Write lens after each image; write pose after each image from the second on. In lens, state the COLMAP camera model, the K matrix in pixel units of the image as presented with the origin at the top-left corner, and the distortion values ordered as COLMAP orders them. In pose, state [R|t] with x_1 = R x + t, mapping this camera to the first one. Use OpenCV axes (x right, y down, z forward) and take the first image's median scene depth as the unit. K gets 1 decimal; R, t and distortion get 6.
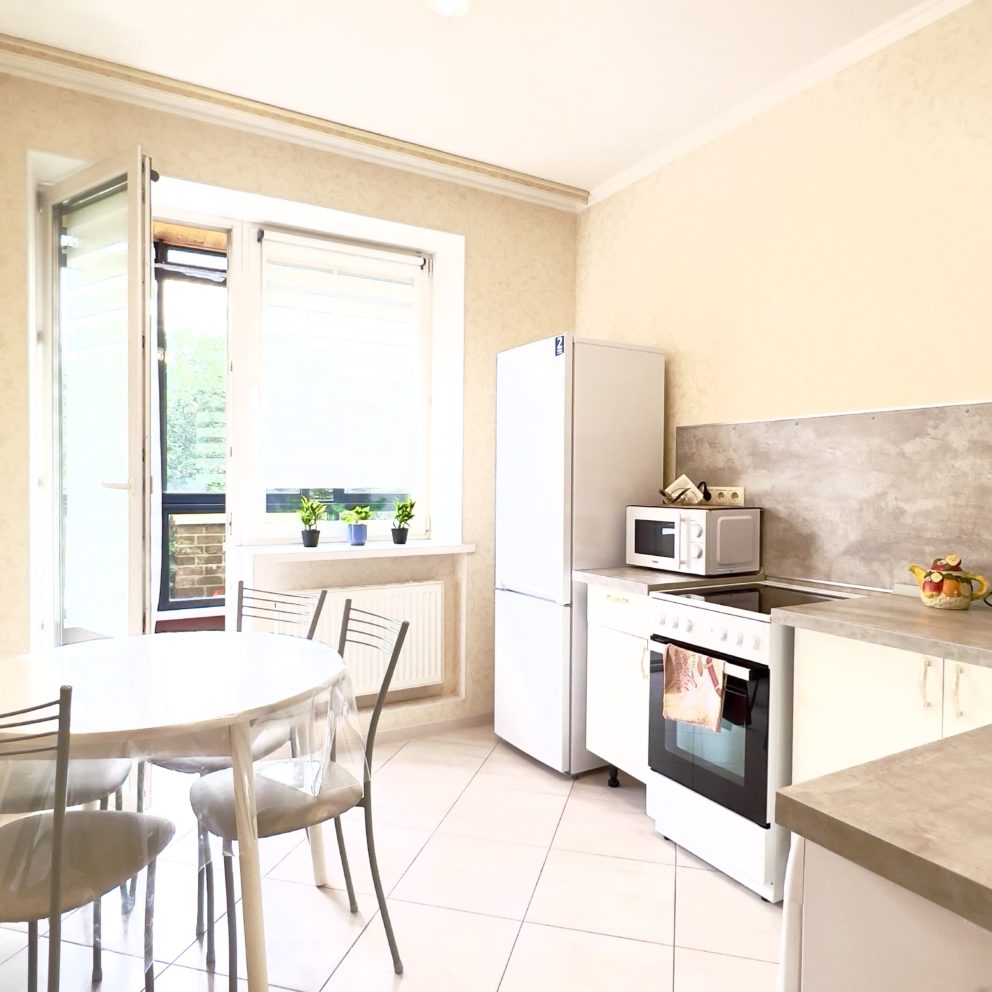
lens RADIAL K [[714.0, 0, 497.7], [0, 714.0, 493.9], [0, 0, 1]] dist [0.001683, 0.000602]
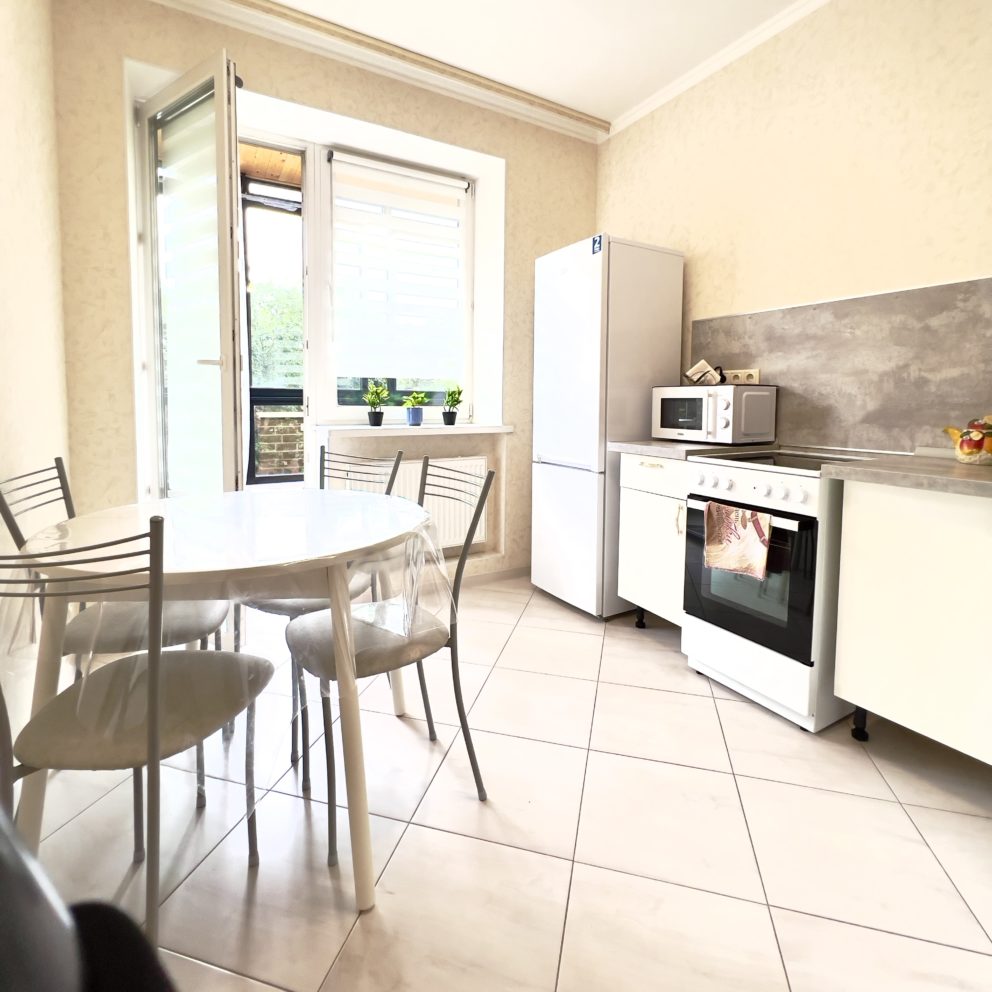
lens RADIAL K [[535.7, 0, 492.7], [0, 535.7, 430.3], [0, 0, 1]] dist [0.000019, 0.001113]
pose [[0.999978, -0.000173, -0.006663, -0.085039], [0.000421, 0.999305, 0.037267, 0.064475], [0.006652, -0.037269, 0.999283, 0.160145]]
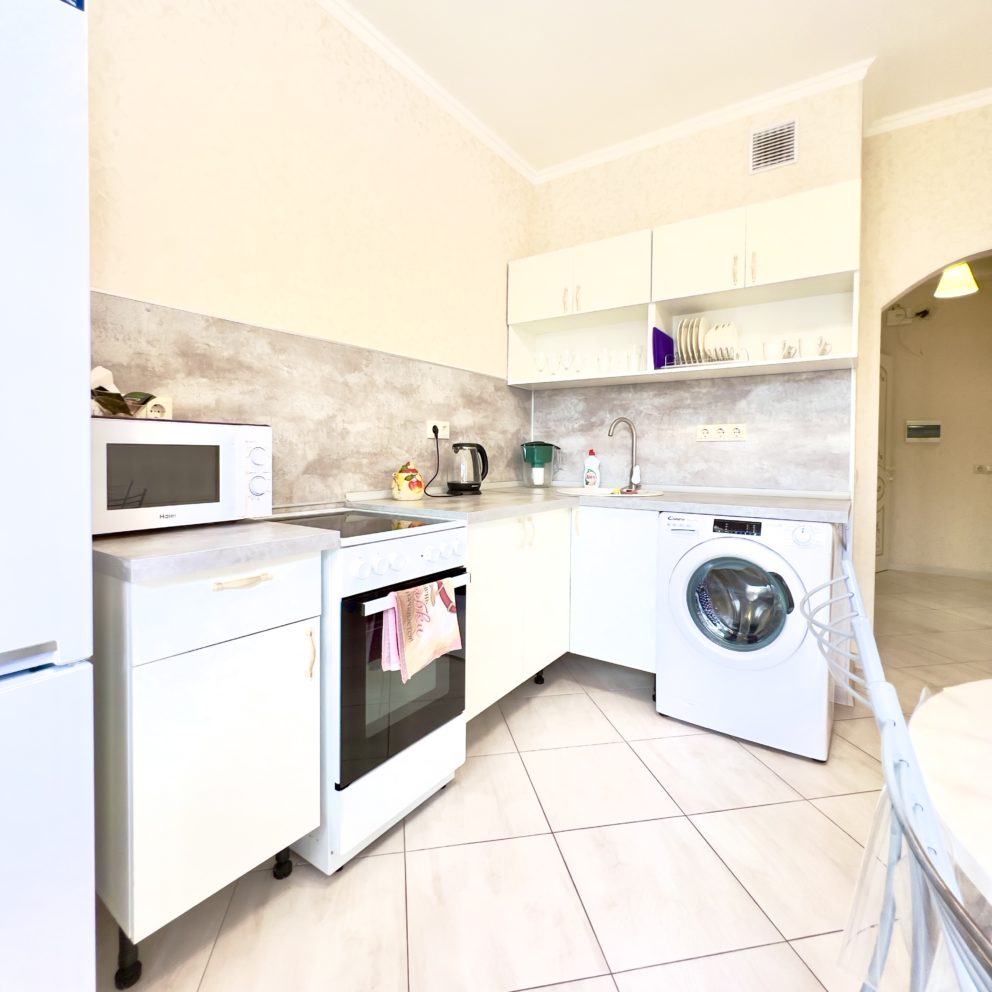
lens RADIAL K [[528.7, 0, 493.1], [0, 528.7, 466.2], [0, 0, 1]] dist [0.005547, 0.000265]
pose [[-0.418889, -0.034032, 0.907400, -0.312017], [0.003444, 0.999231, 0.039066, 0.044677], [-0.908031, 0.019490, -0.418449, 1.067027]]
